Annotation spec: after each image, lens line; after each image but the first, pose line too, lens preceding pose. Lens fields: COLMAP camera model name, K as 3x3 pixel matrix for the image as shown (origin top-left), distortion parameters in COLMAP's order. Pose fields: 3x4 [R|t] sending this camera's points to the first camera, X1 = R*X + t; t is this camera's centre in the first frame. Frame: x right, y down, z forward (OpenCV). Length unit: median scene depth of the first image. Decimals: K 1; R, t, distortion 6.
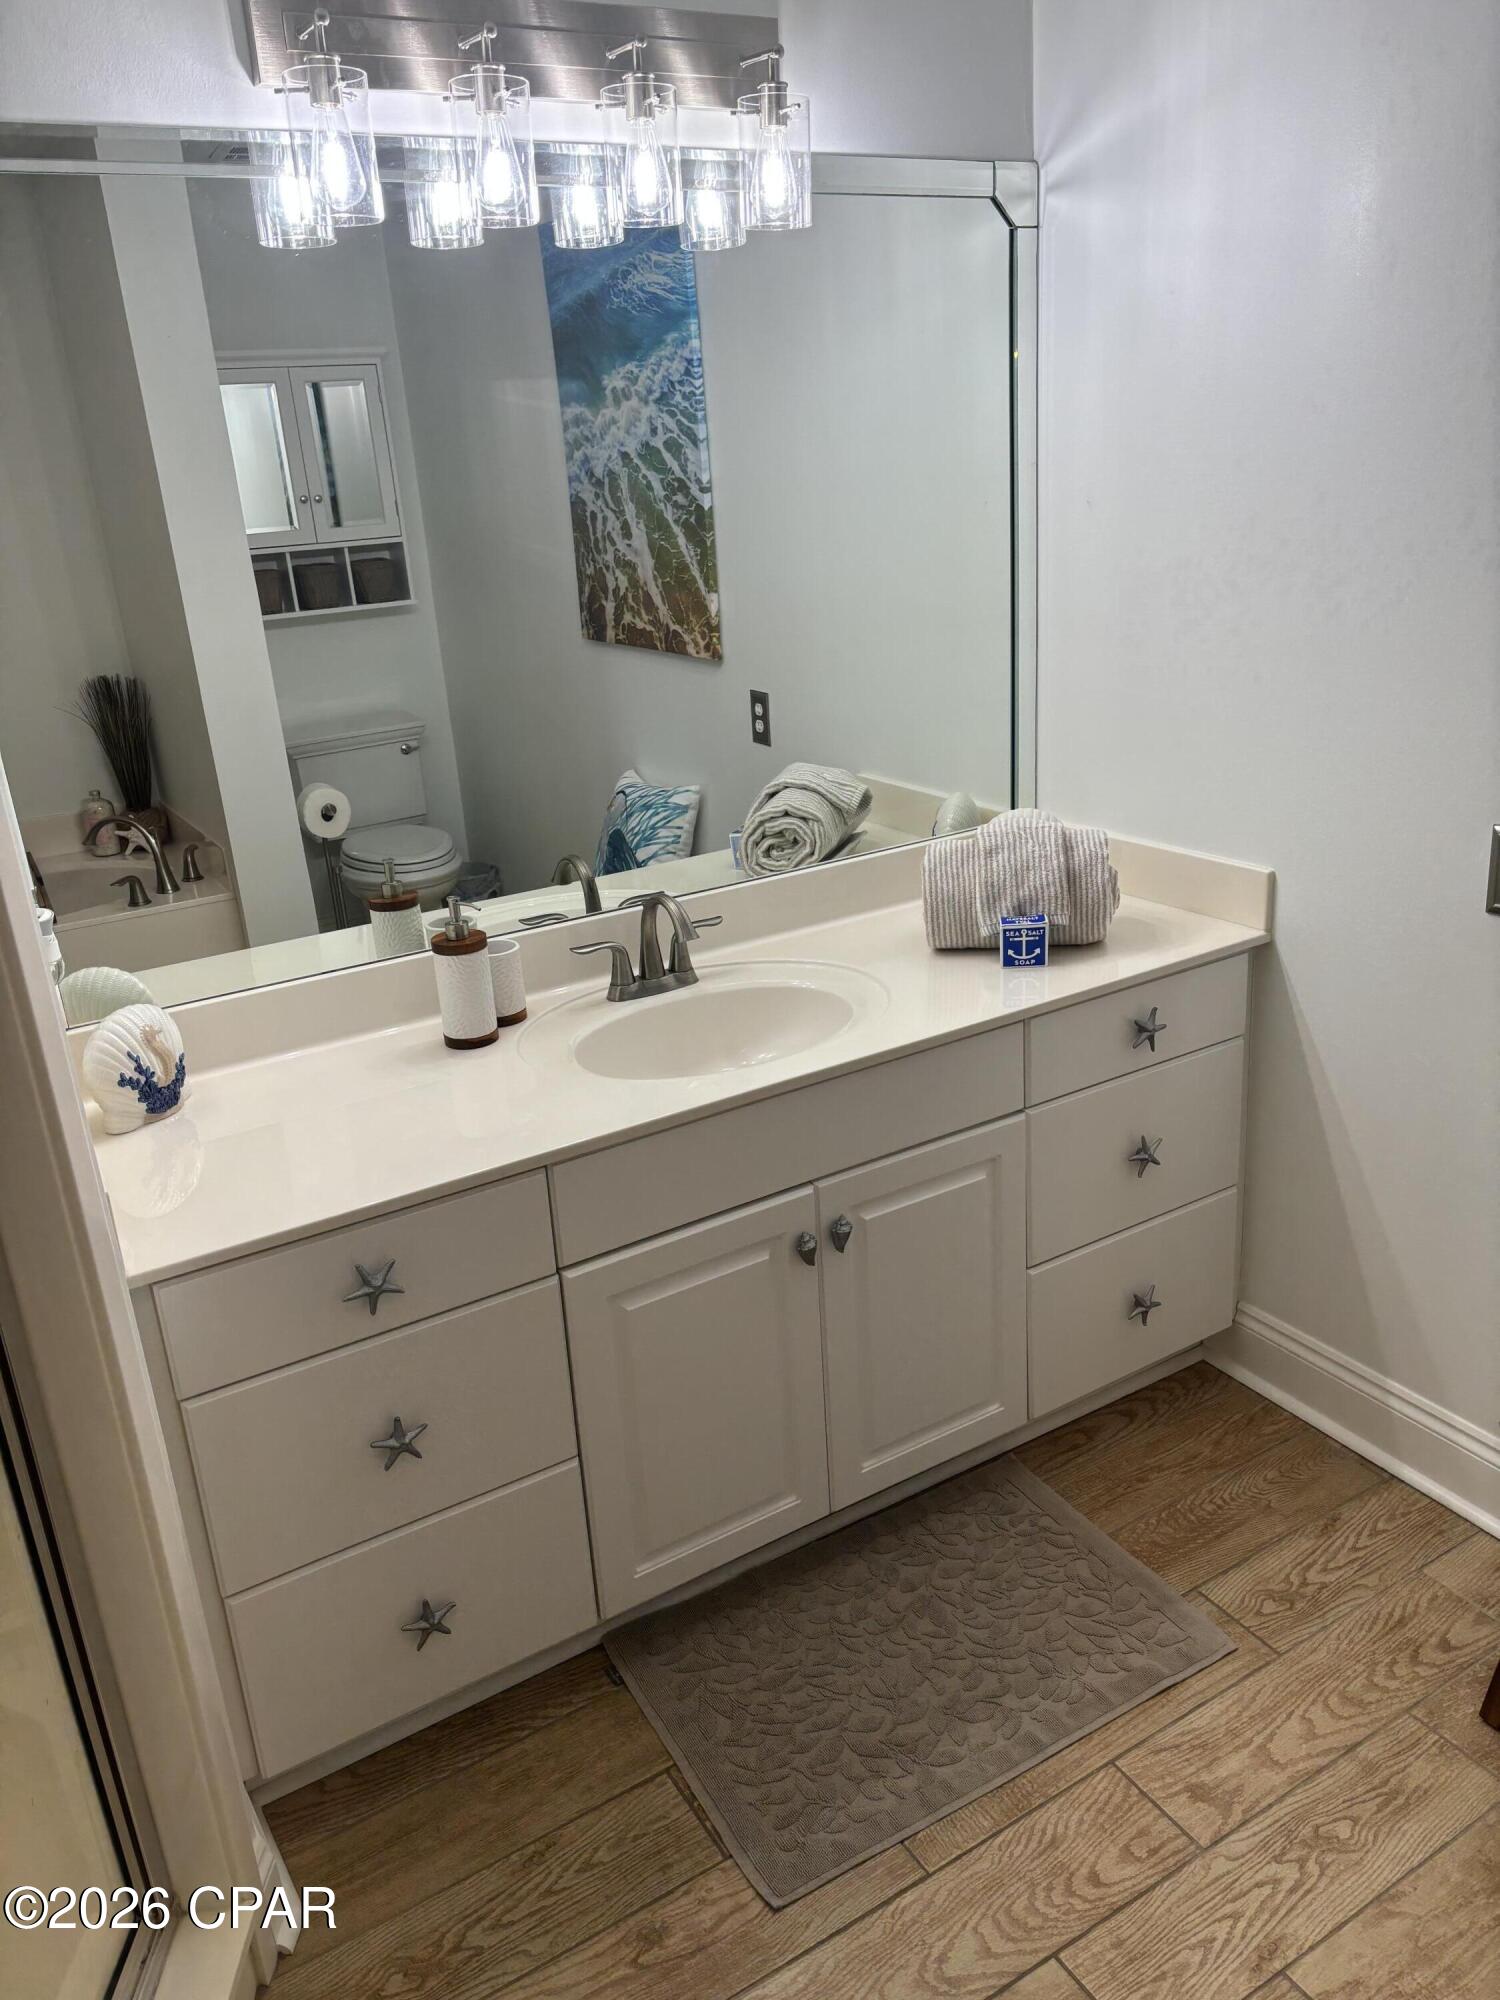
lens RADIAL K [[1547.0, 0, 750.0], [0, 1547.0, 1000.0], [0, 0, 1]] dist [0.052659, -0.003256]
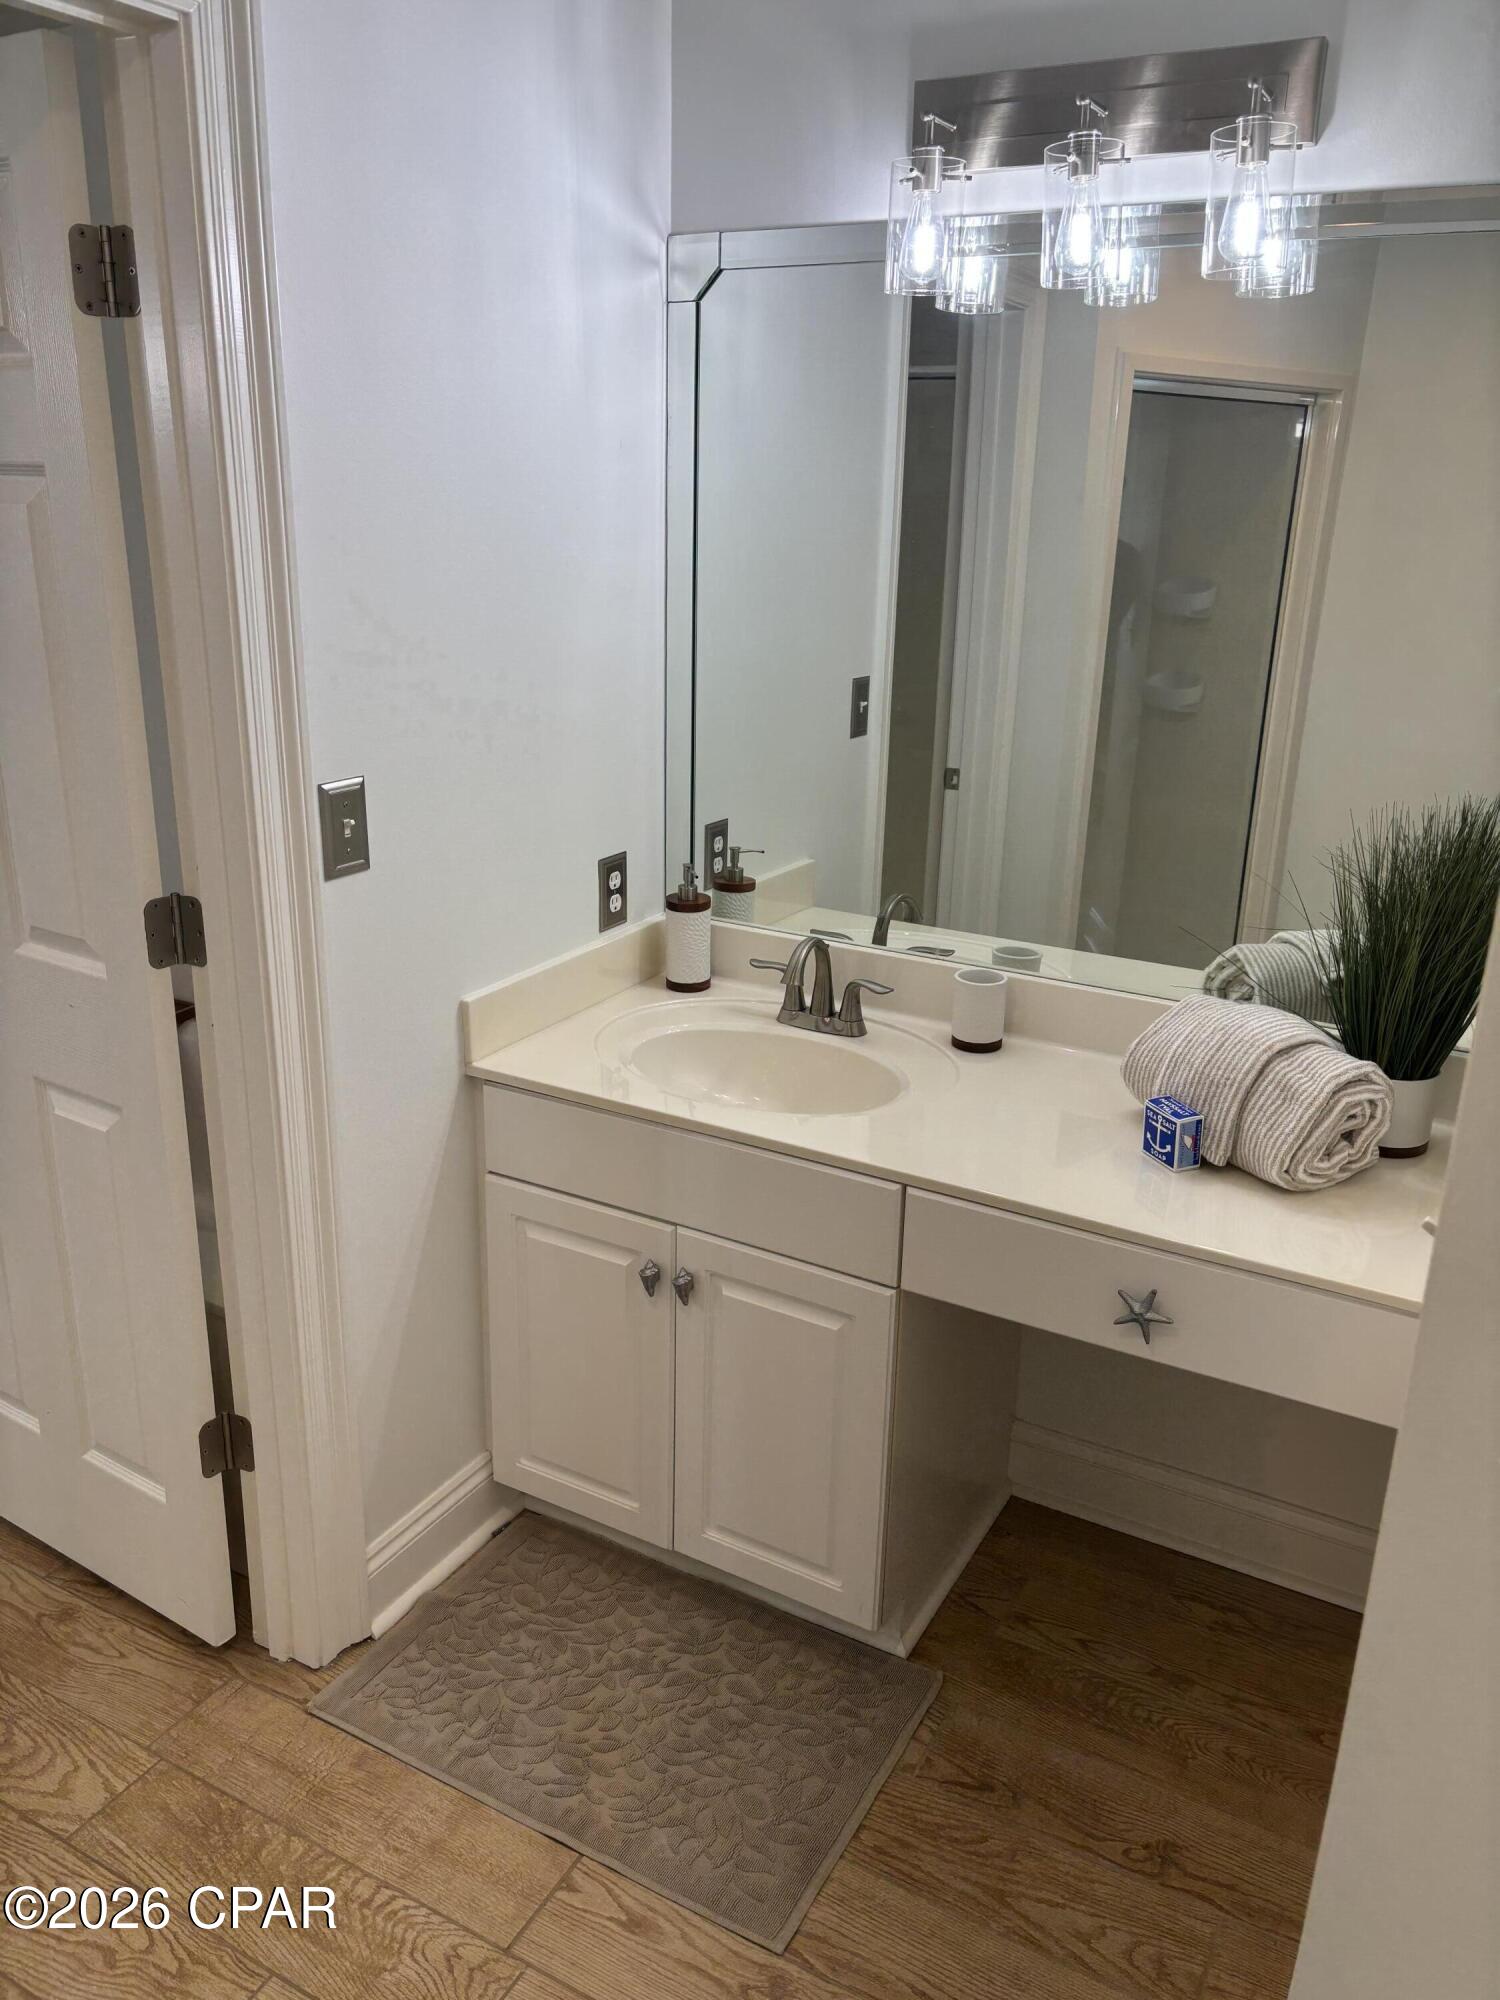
lens RADIAL K [[1495.2, 0, 750.0], [0, 1495.2, 1000.0], [0, 0, 1]] dist [-0.003554, -0.001445]
pose [[0.501805, 0.353175, -0.789594, 0.752190], [-0.358465, 0.915678, 0.181758, -0.203084], [0.787207, 0.191835, 0.586093, 0.416189]]
